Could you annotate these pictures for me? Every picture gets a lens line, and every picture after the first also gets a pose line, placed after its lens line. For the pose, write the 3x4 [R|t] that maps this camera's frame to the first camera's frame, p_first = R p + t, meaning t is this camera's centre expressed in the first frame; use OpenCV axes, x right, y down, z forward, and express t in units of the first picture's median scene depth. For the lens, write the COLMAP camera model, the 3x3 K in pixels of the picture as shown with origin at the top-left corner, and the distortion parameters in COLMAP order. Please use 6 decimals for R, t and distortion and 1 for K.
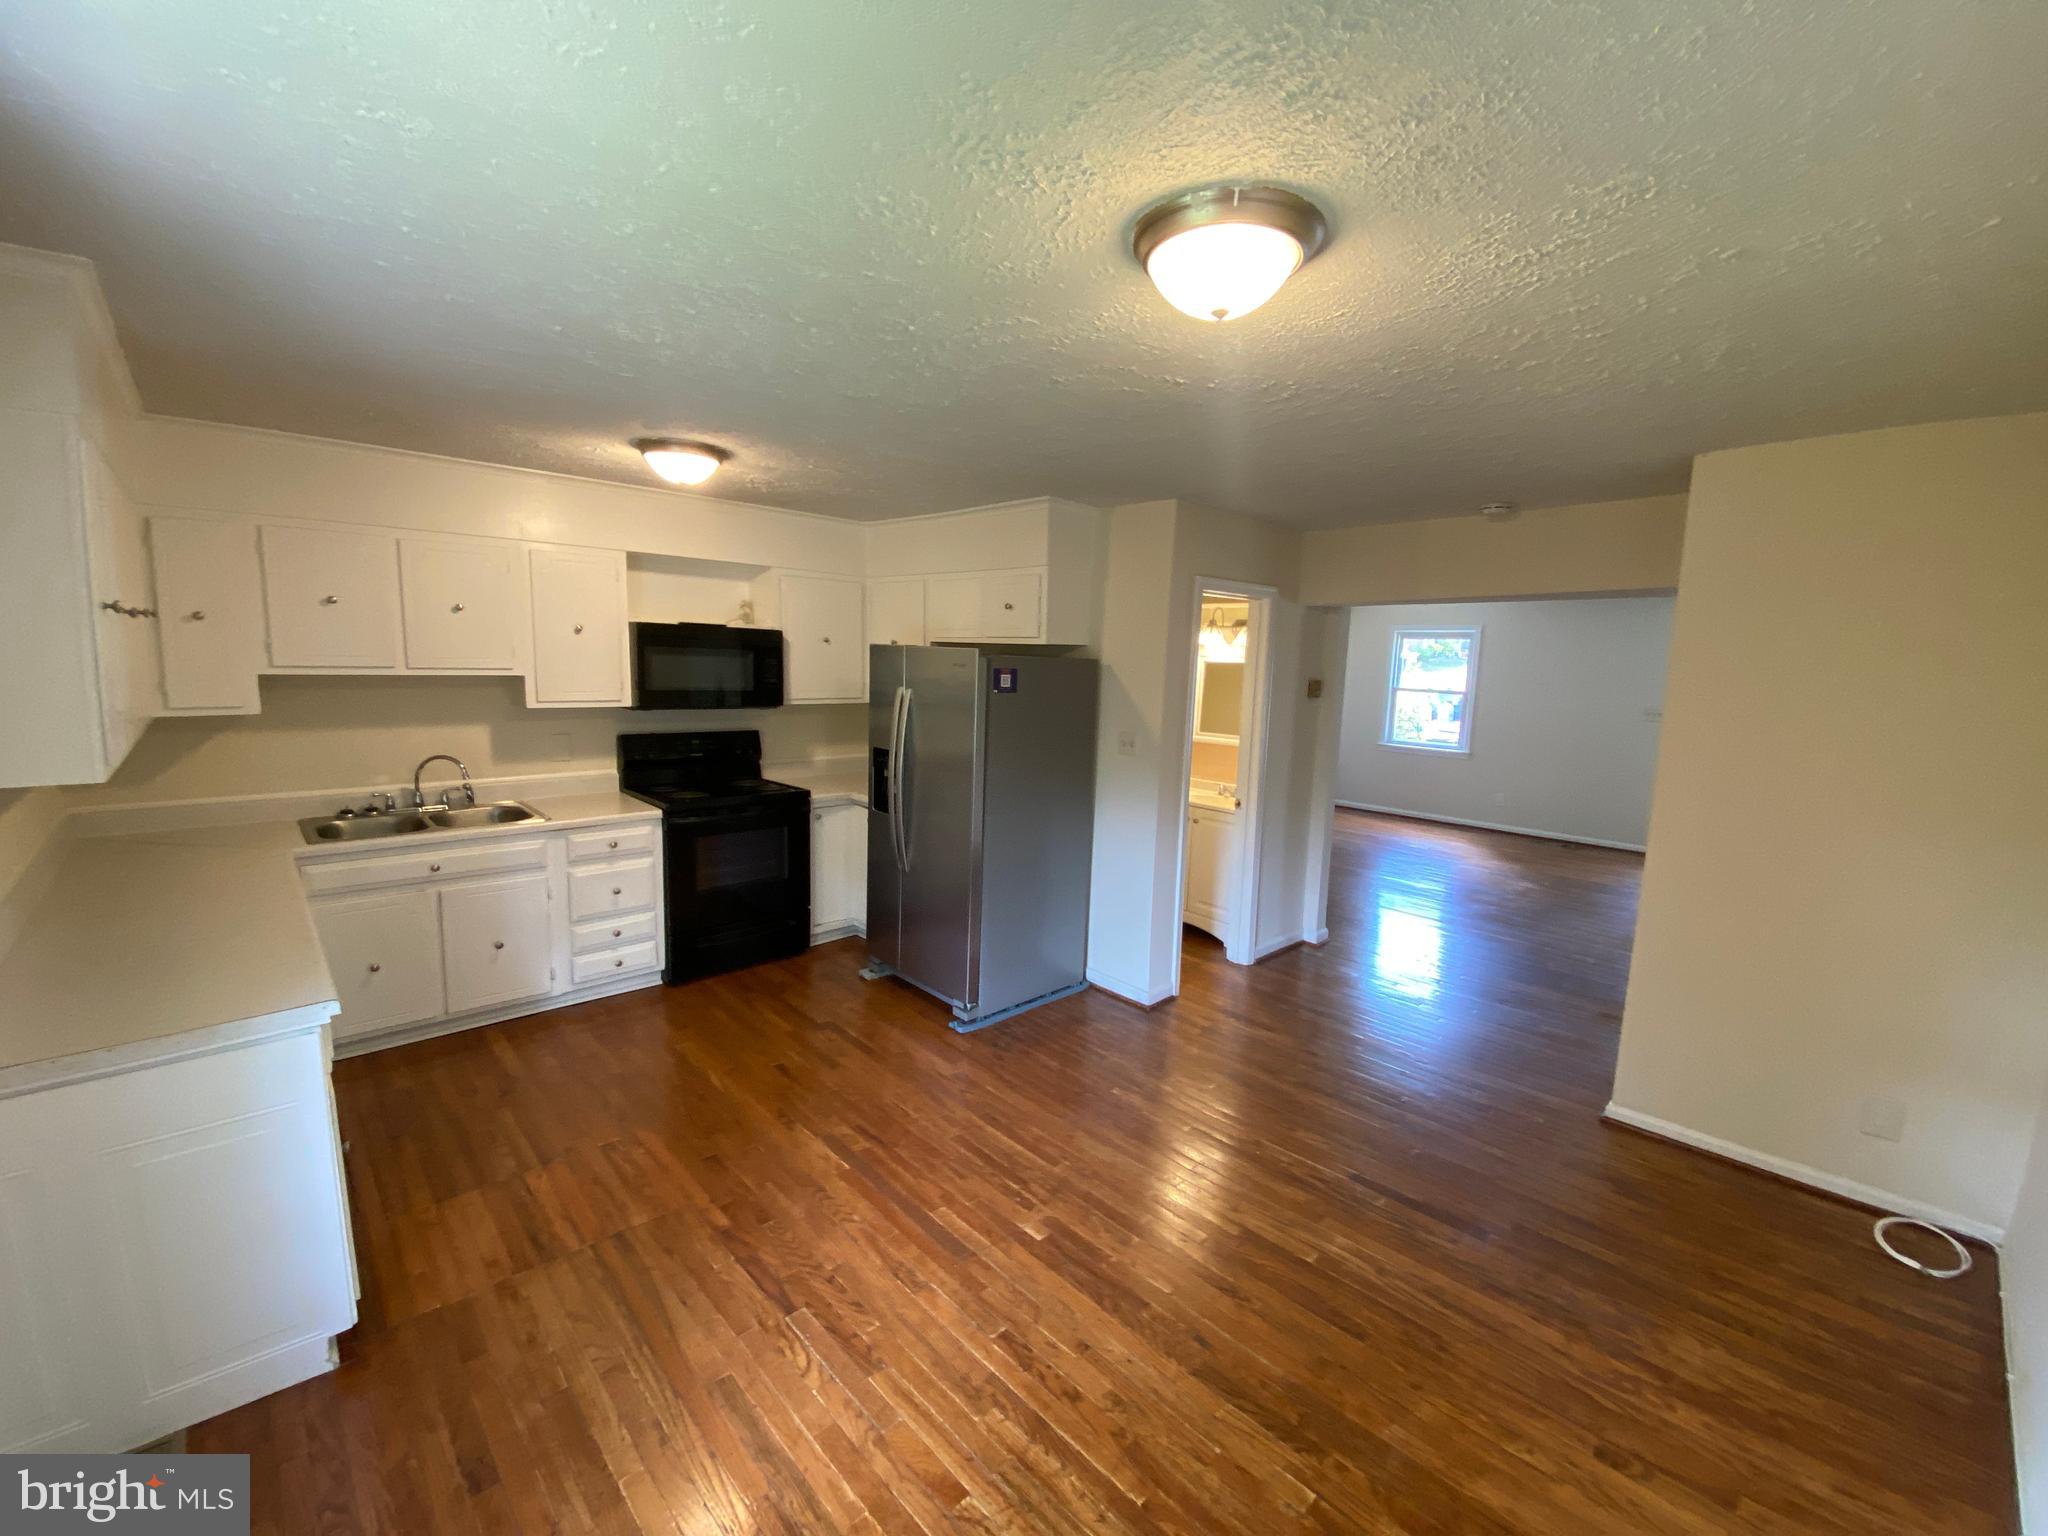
lens RADIAL K [[835.2, 0, 1027.0], [0, 835.2, 770.1], [0, 0, 1]] dist [0.038377, -0.027870]
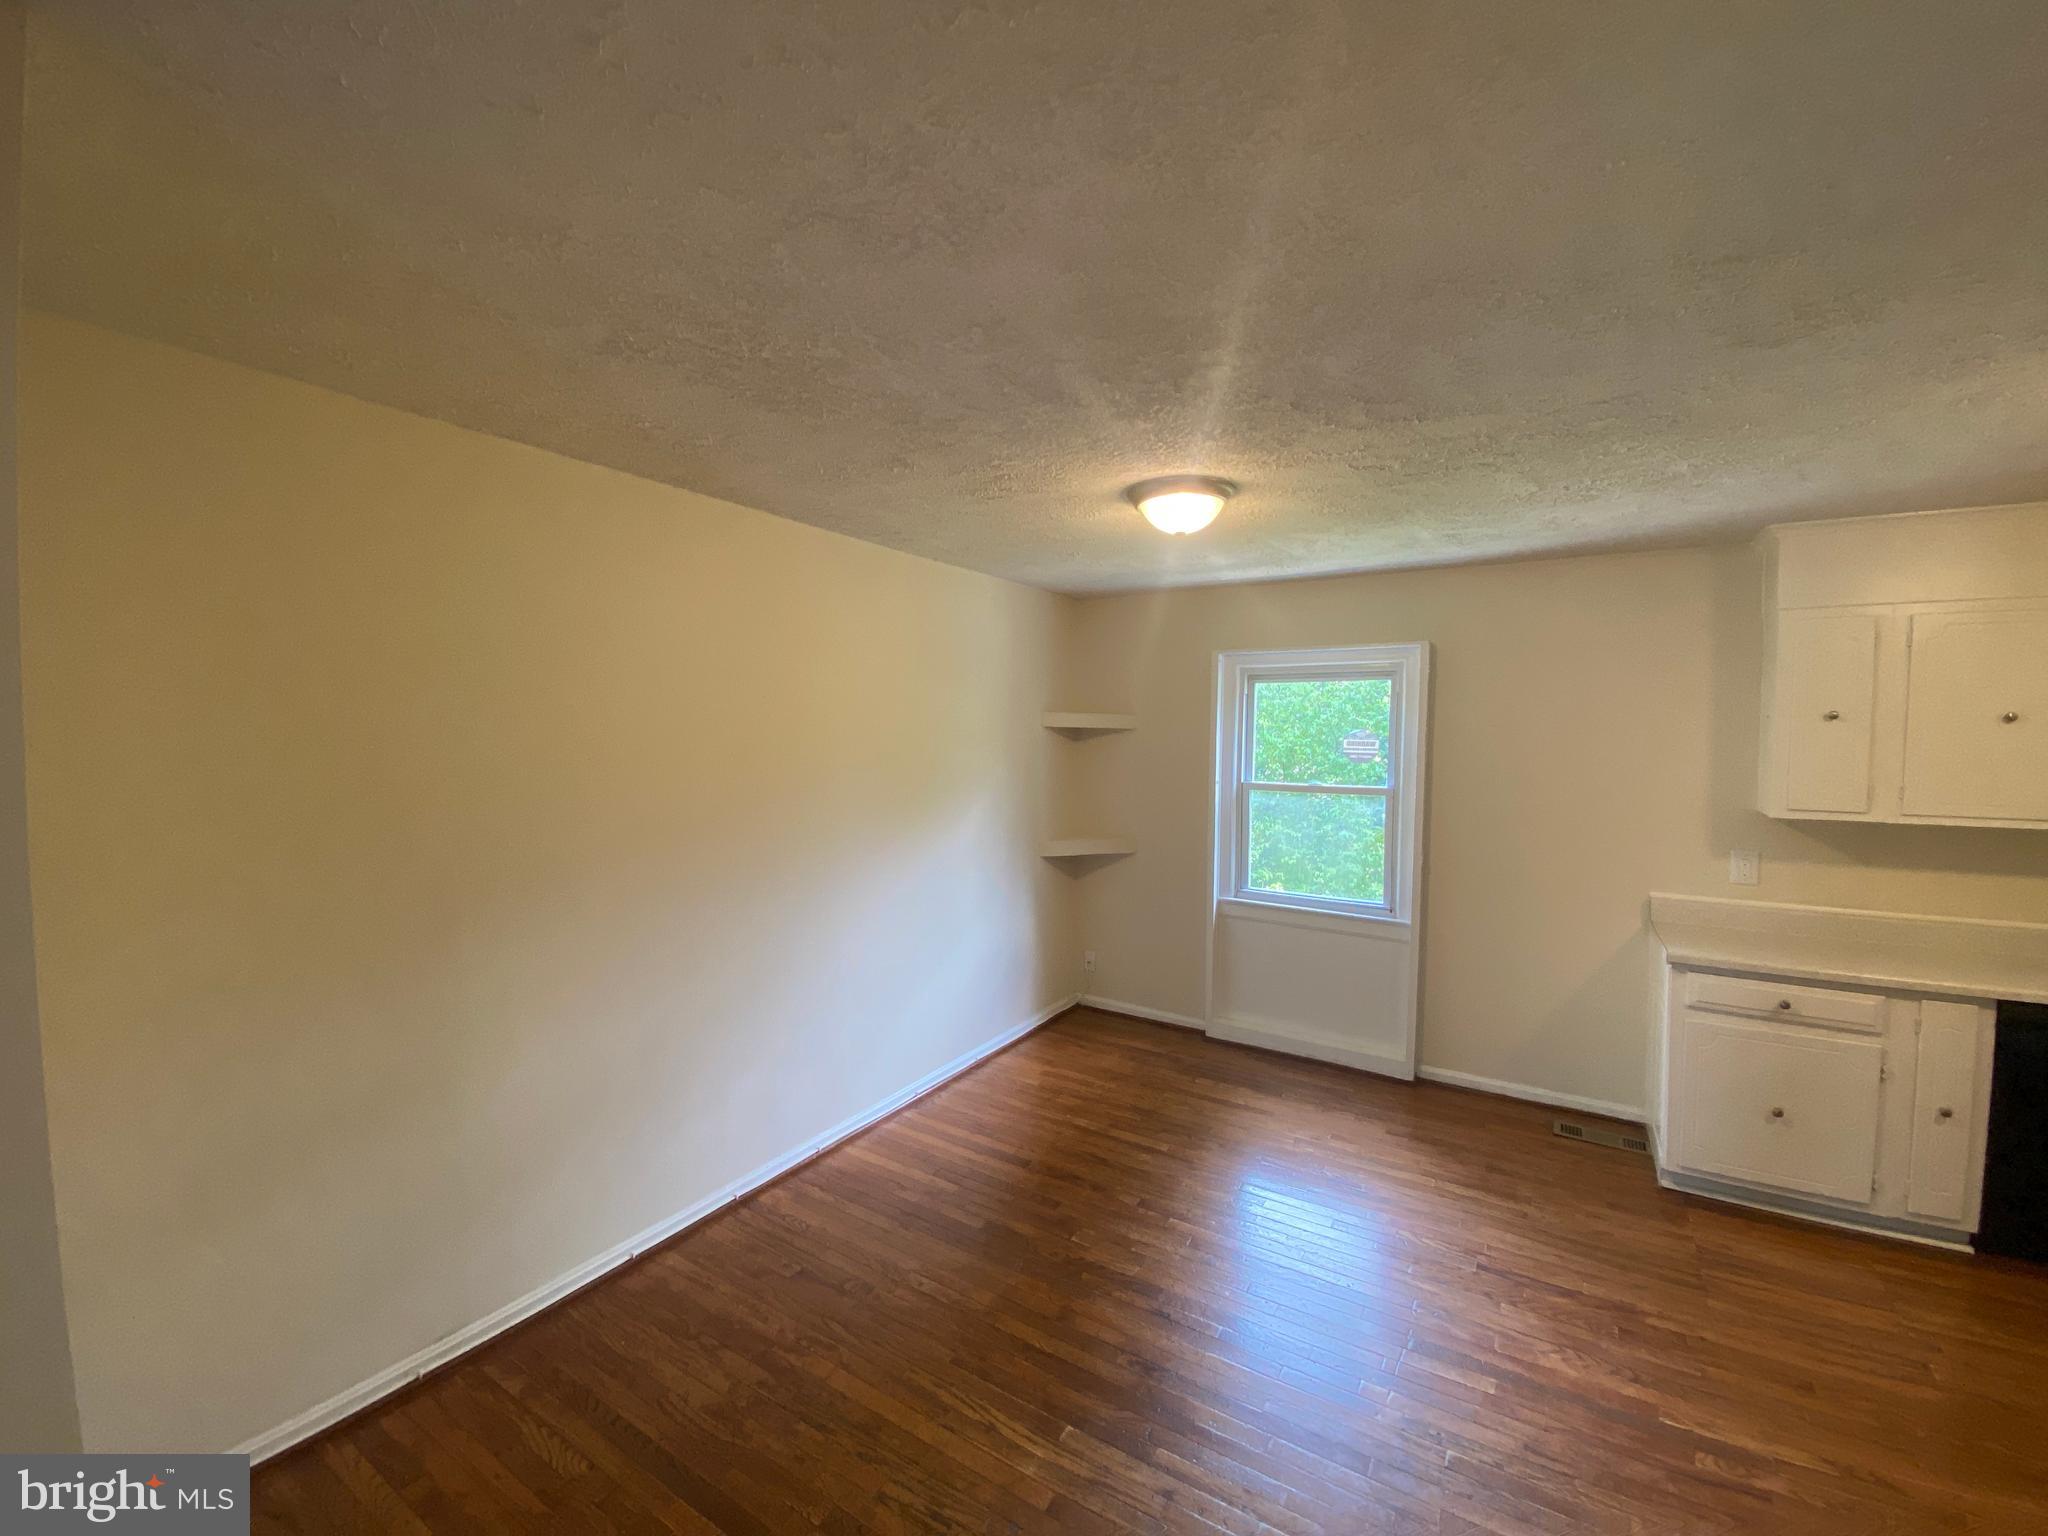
lens RADIAL K [[835.2, 0, 1027.0], [0, 835.2, 770.1], [0, 0, 1]] dist [0.038377, -0.027870]
pose [[-0.968423, -0.021990, -0.248341, 0.392861], [-0.065743, 0.983371, 0.169292, -0.133328], [0.240489, 0.180273, -0.953765, 1.099296]]
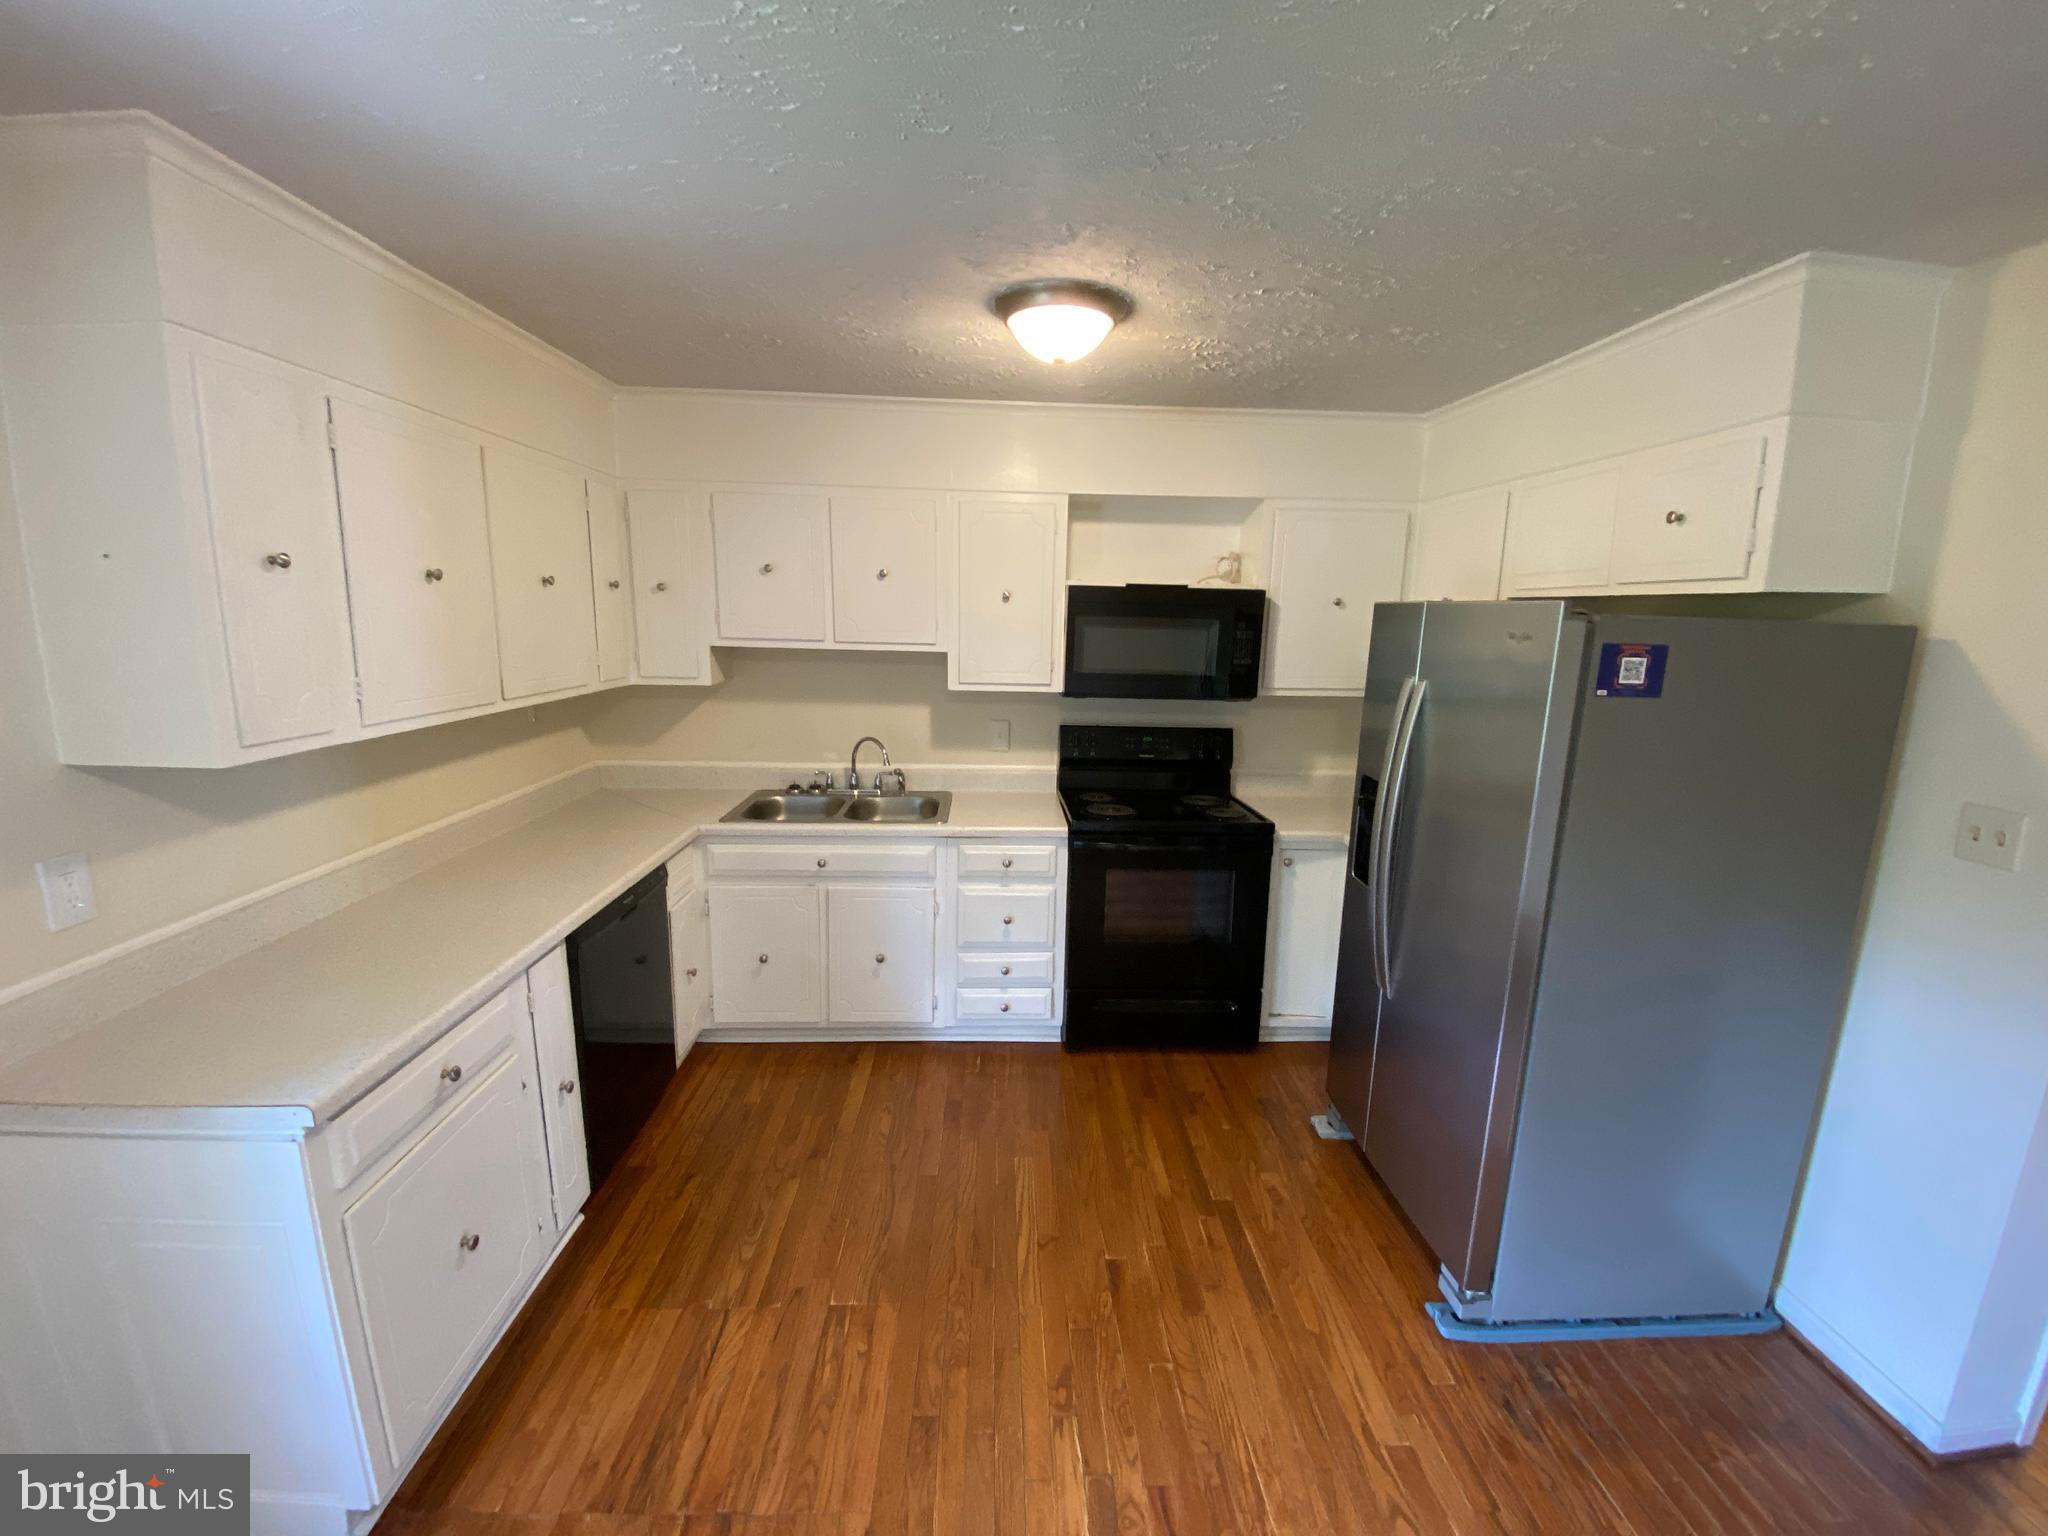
lens RADIAL K [[835.2, 0, 1027.0], [0, 835.2, 770.1], [0, 0, 1]] dist [0.038377, -0.027870]
pose [[0.753939, 0.104483, -0.648583, 0.031791], [-0.087509, 0.994446, 0.058475, -0.050338], [0.651090, 0.012670, 0.758895, 0.426986]]
